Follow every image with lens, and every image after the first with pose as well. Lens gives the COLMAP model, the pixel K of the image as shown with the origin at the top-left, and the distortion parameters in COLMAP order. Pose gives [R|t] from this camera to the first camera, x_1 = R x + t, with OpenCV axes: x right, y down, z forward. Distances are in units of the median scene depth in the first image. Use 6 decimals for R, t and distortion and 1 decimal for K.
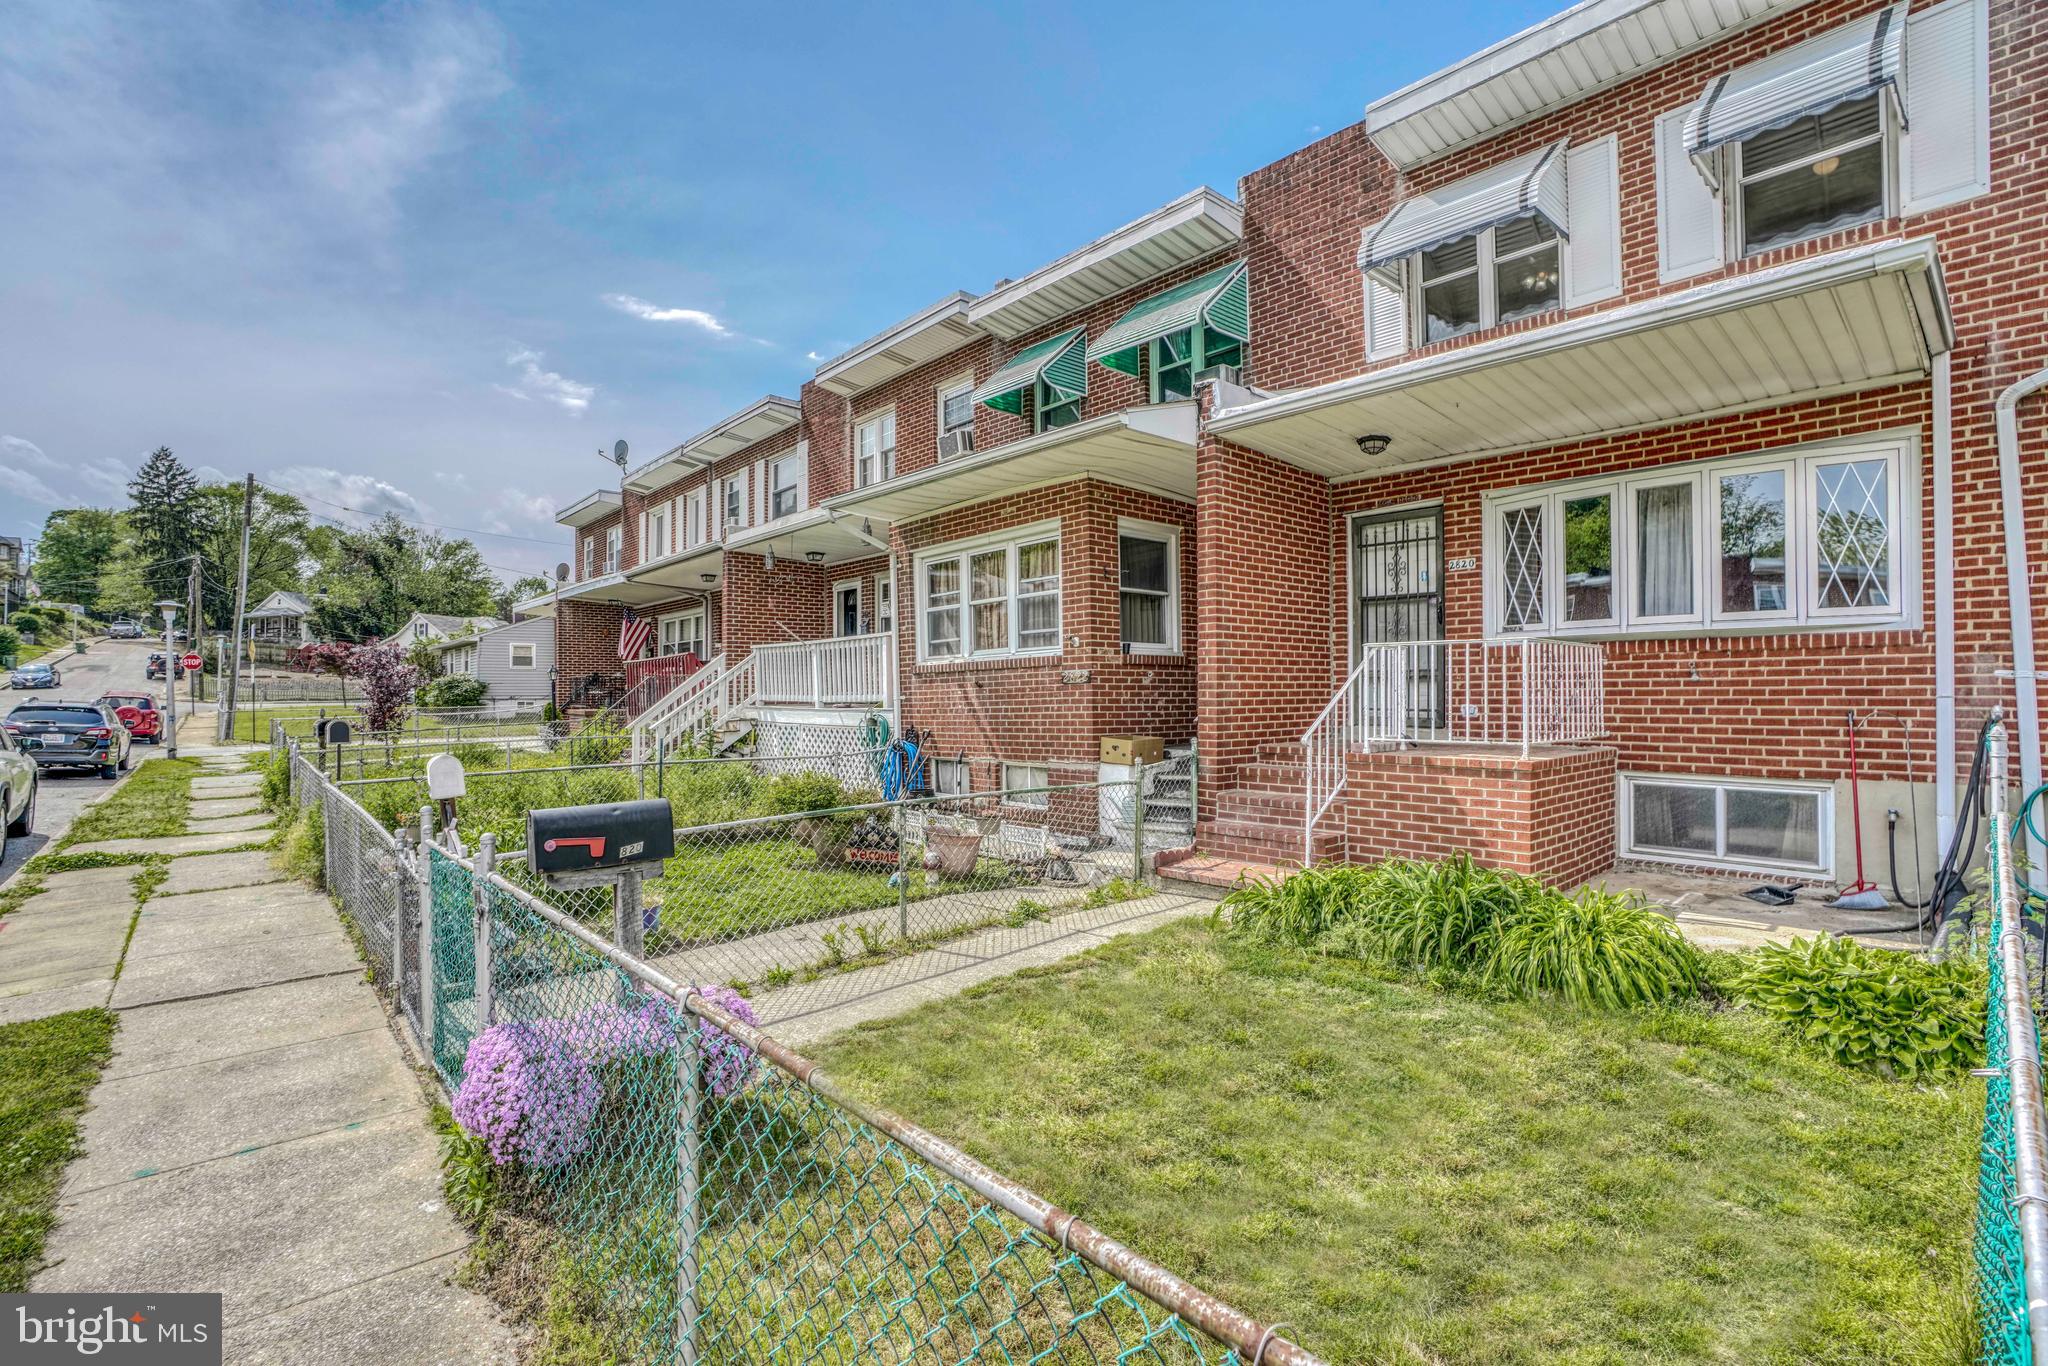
lens RADIAL K [[964.2, 0, 1021.9], [0, 964.2, 692.6], [0, 0, 1]] dist [-0.055455, 0.028070]
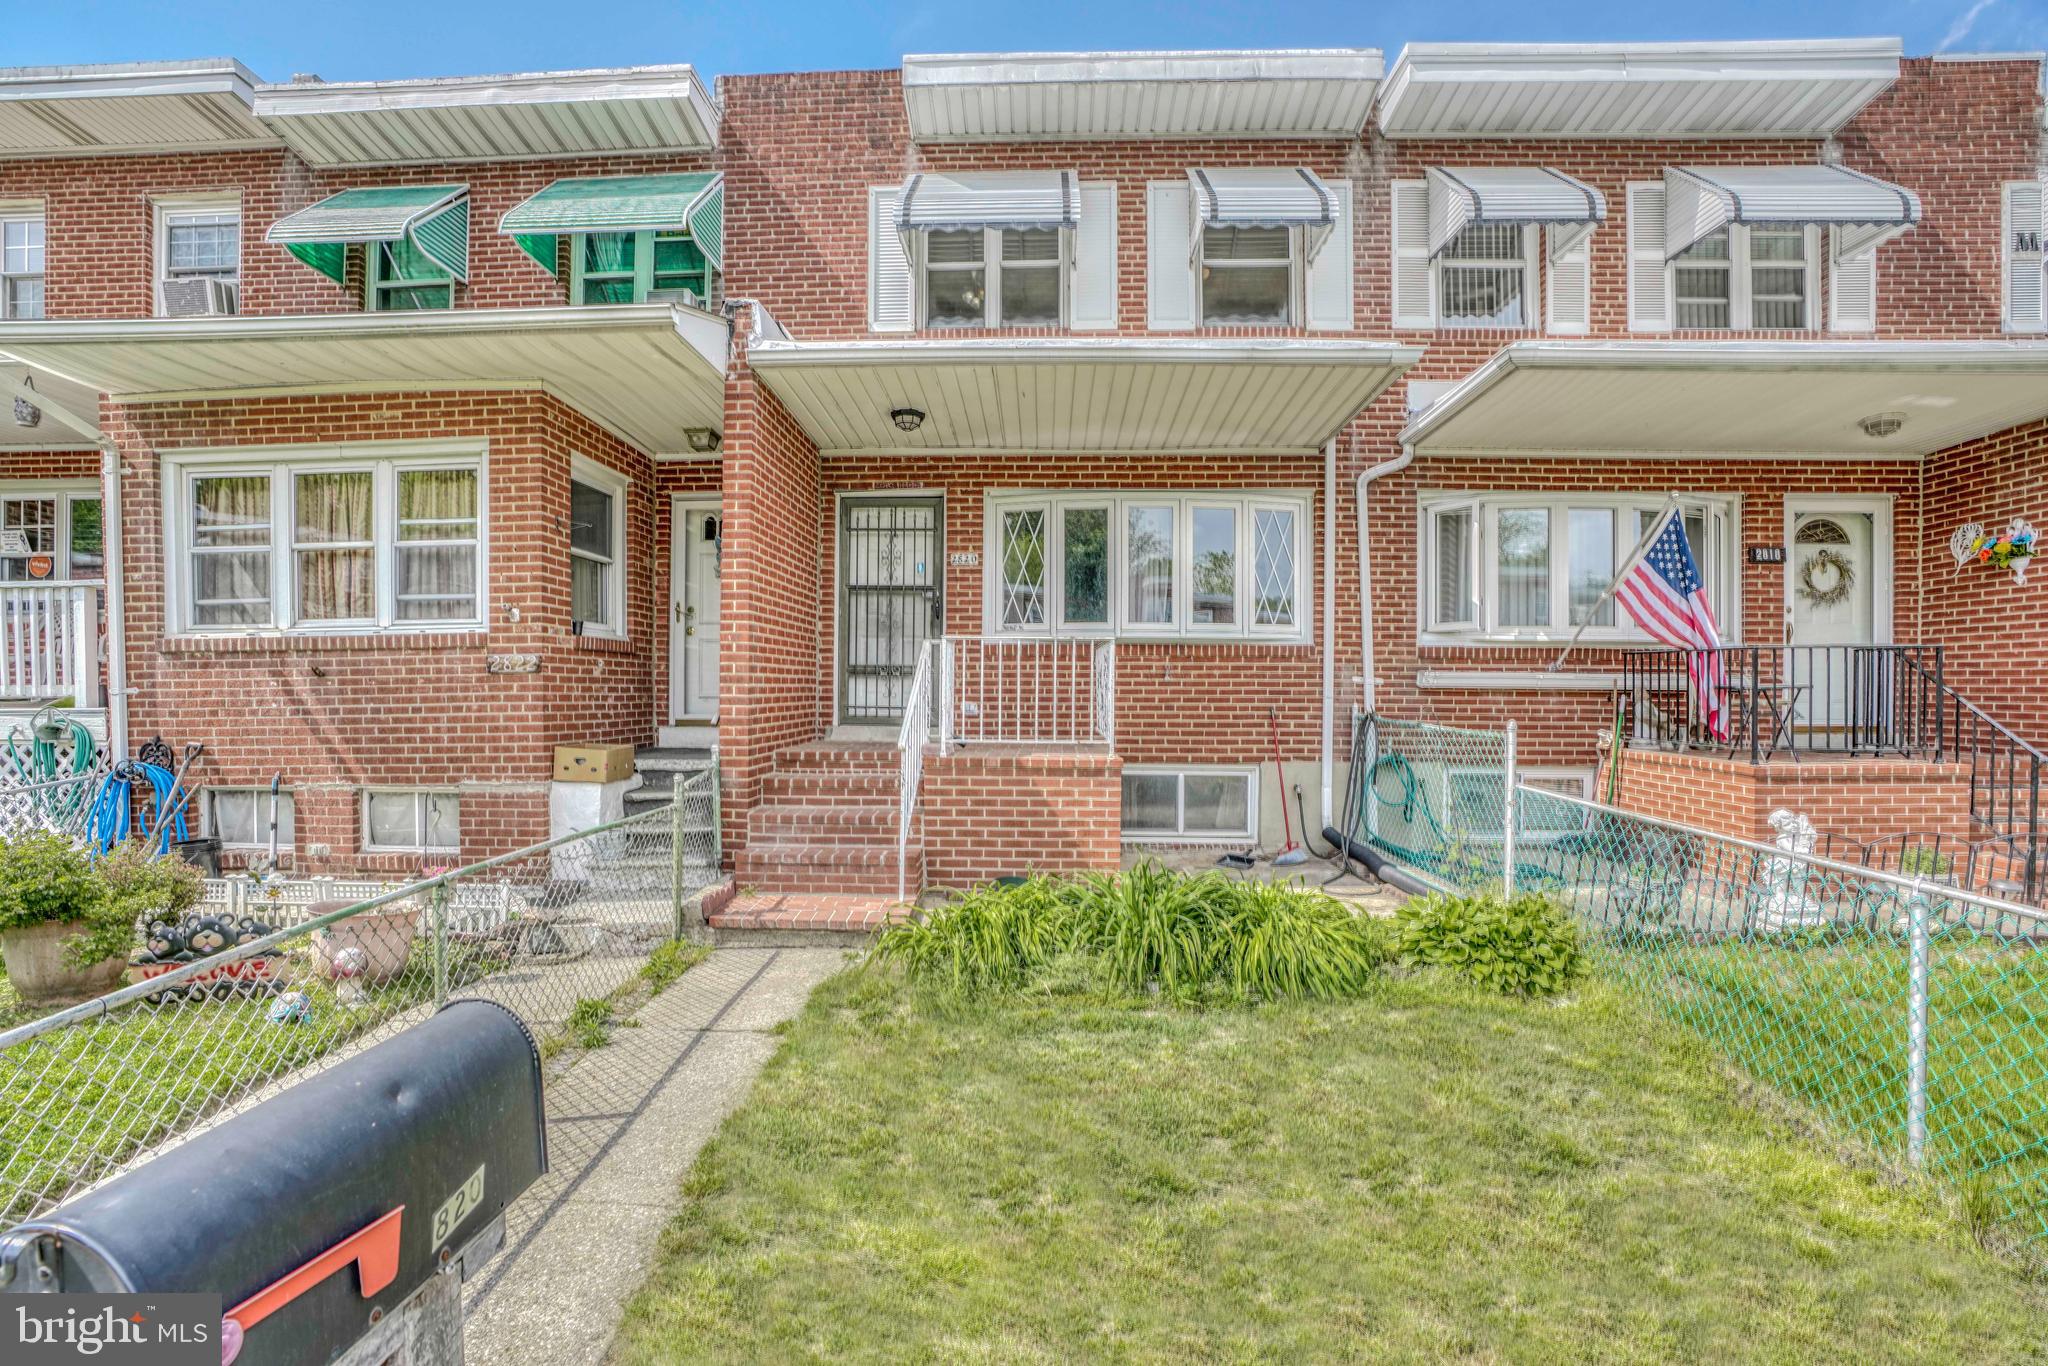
lens RADIAL K [[952.5, 0, 1009.3], [0, 952.5, 696.3], [0, 0, 1]] dist [-0.065796, 0.027018]
pose [[0.696544, 0.001559, 0.717512, -0.221483], [-0.009216, 0.999935, 0.006773, -0.000652], [-0.717455, -0.011330, 0.696513, 0.297034]]
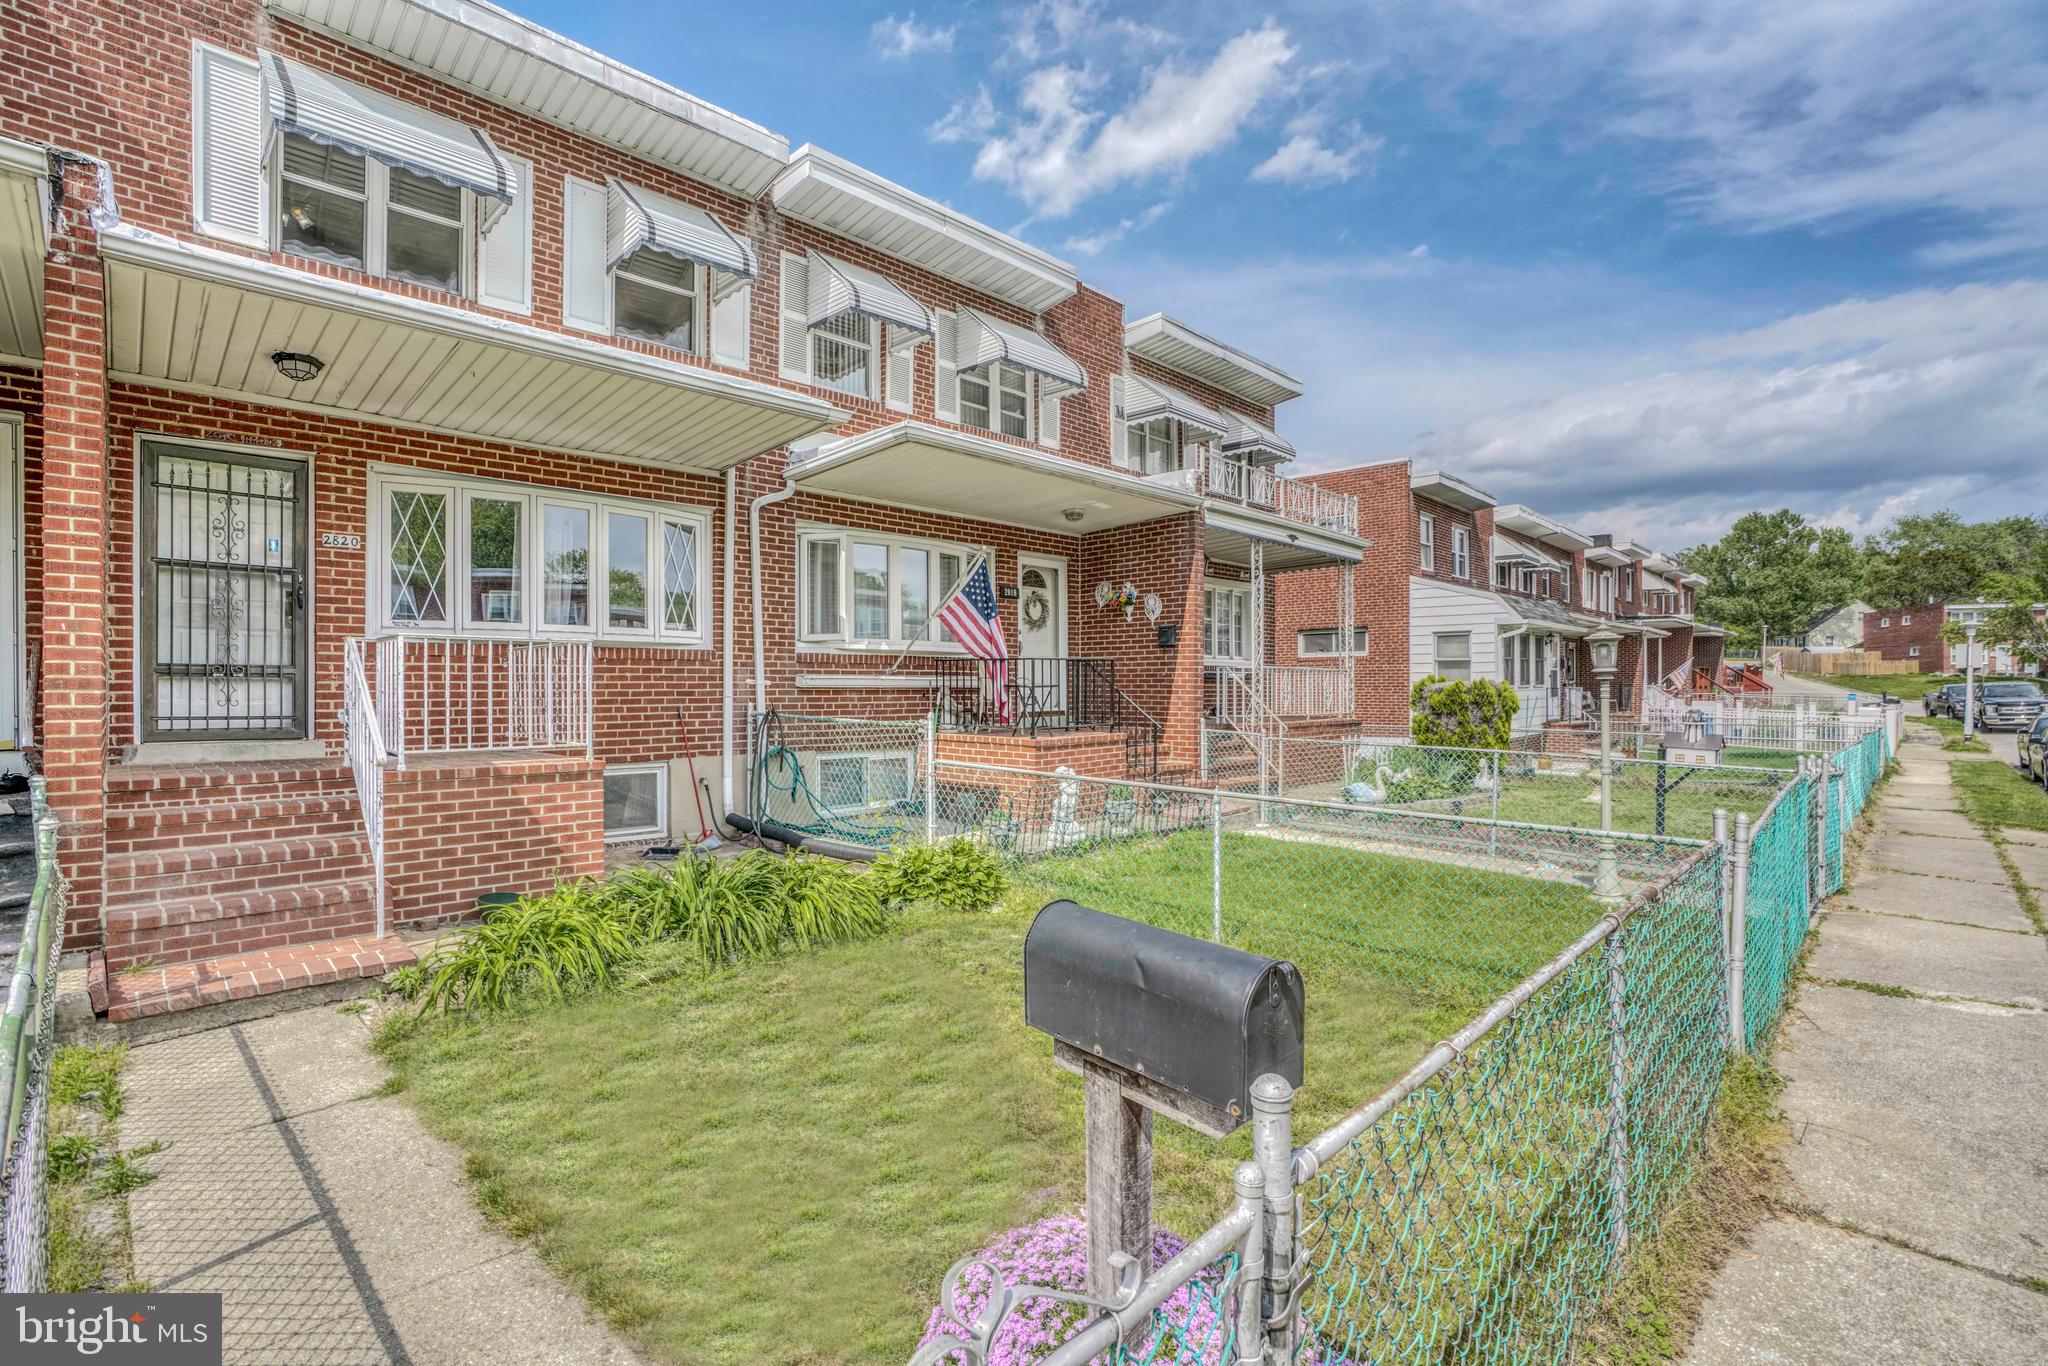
lens RADIAL K [[952.5, 0, 1009.3], [0, 952.5, 696.3], [0, 0, 1]] dist [-0.065796, 0.027018]
pose [[-0.057110, -0.002992, 0.998363, -0.401520], [0.002610, 0.999992, 0.003146, 0.000413], [-0.998365, 0.002785, -0.057101, 0.488438]]
